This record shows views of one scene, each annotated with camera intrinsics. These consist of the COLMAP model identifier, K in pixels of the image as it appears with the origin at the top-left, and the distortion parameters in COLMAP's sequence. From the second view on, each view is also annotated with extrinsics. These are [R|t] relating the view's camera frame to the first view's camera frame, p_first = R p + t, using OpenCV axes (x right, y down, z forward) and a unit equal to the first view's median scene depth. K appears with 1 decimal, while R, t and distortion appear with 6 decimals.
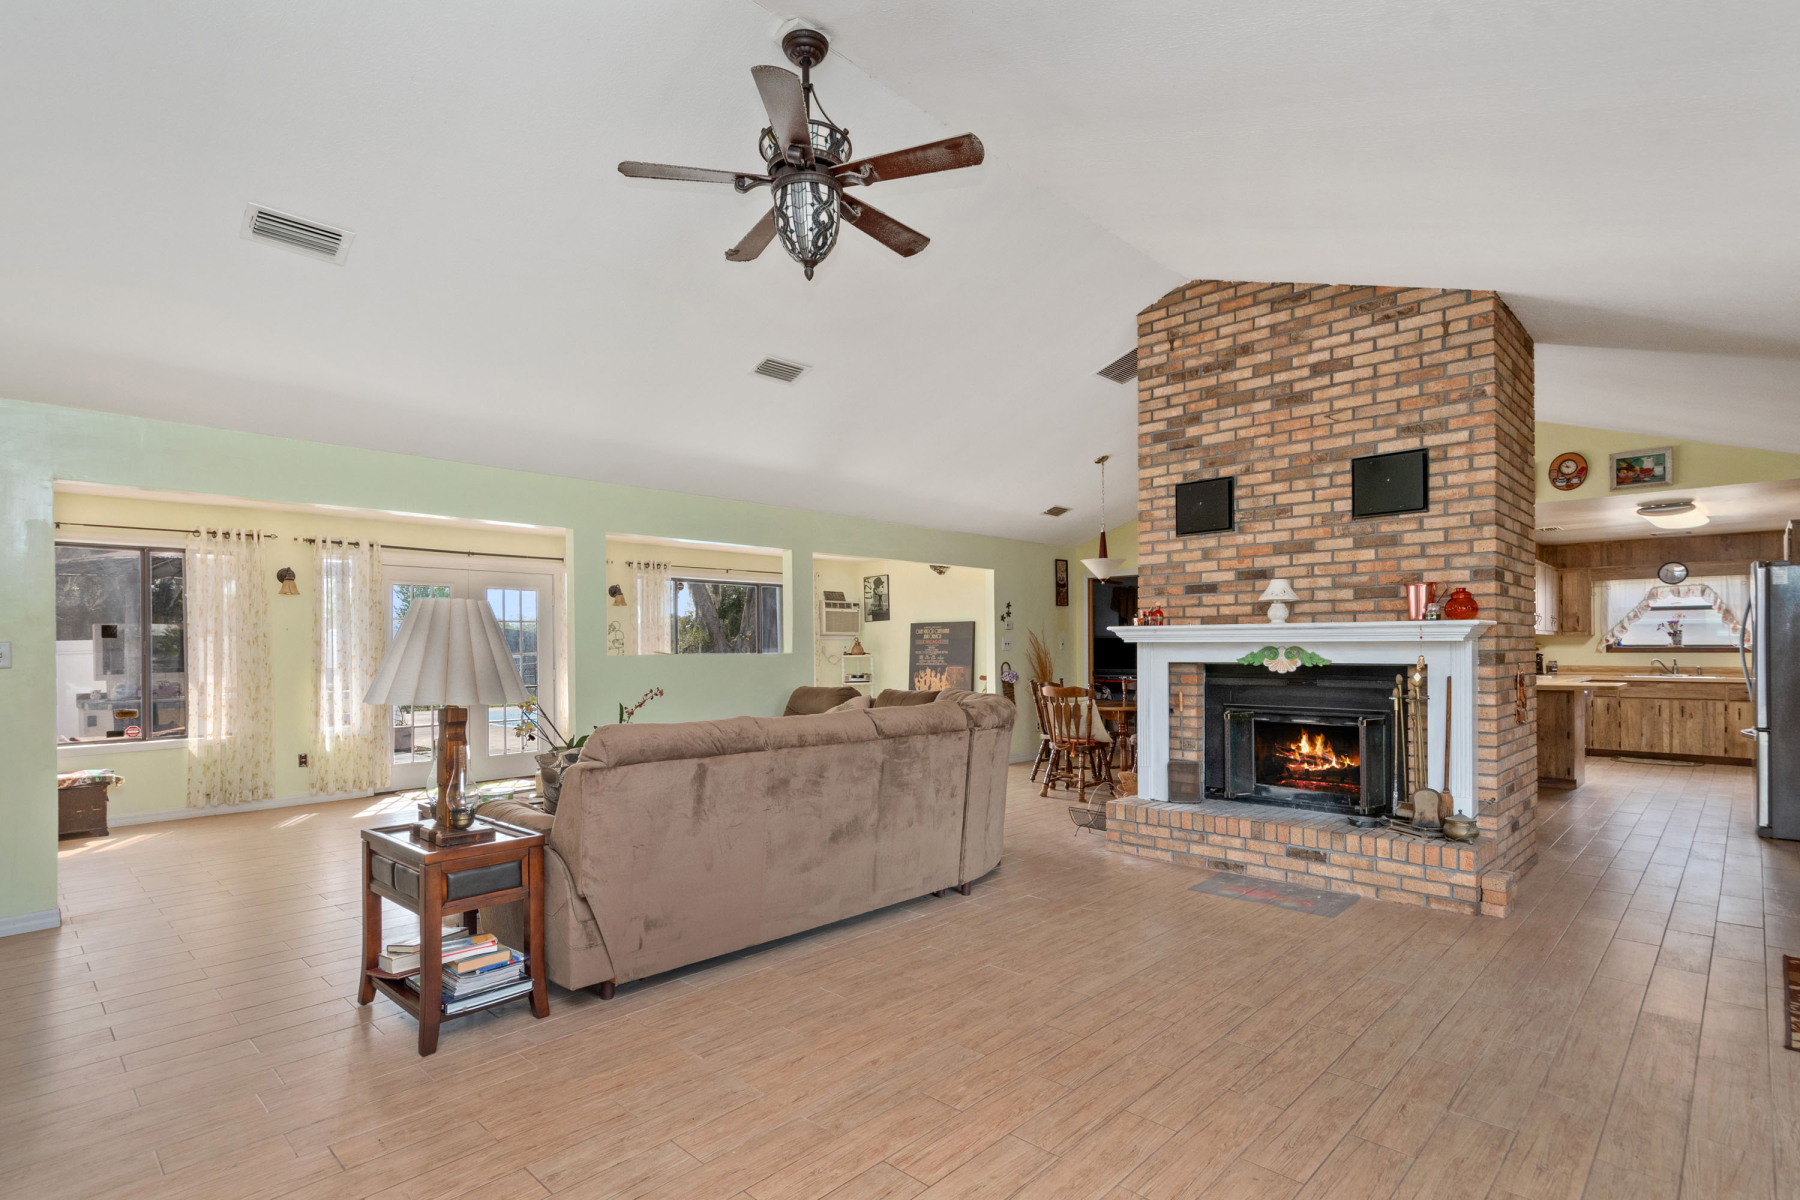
lens RADIAL K [[877.7, 0, 902.5], [0, 877.7, 651.6], [0, 0, 1]] dist [0.000031, 0.000003]
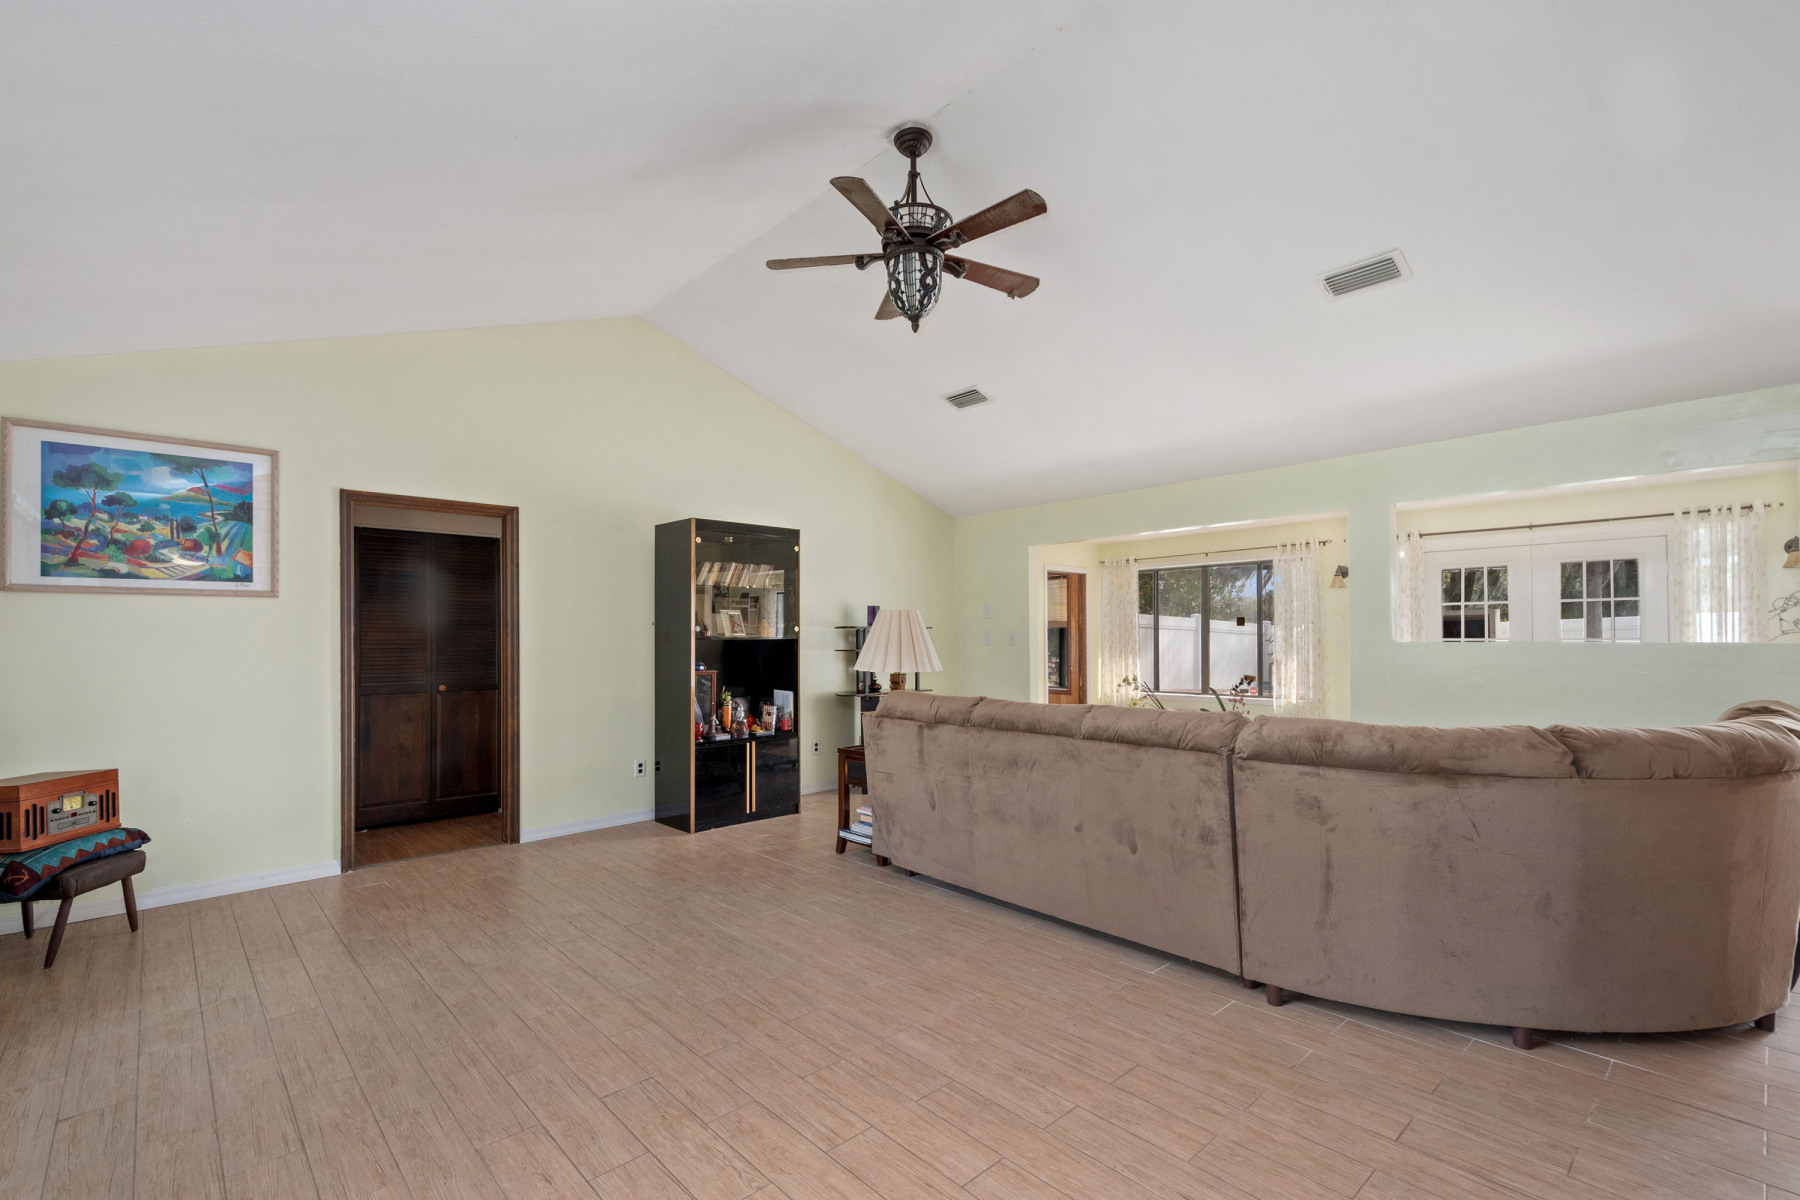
lens RADIAL K [[789.9, 0, 894.9], [0, 789.9, 628.0], [0, 0, 1]] dist [0.001594, 0.000082]
pose [[-0.040331, 0.003623, -0.999180, 0.974572], [-0.001622, 0.999992, 0.003691, -0.031967], [0.999185, 0.001770, -0.040325, 0.992363]]
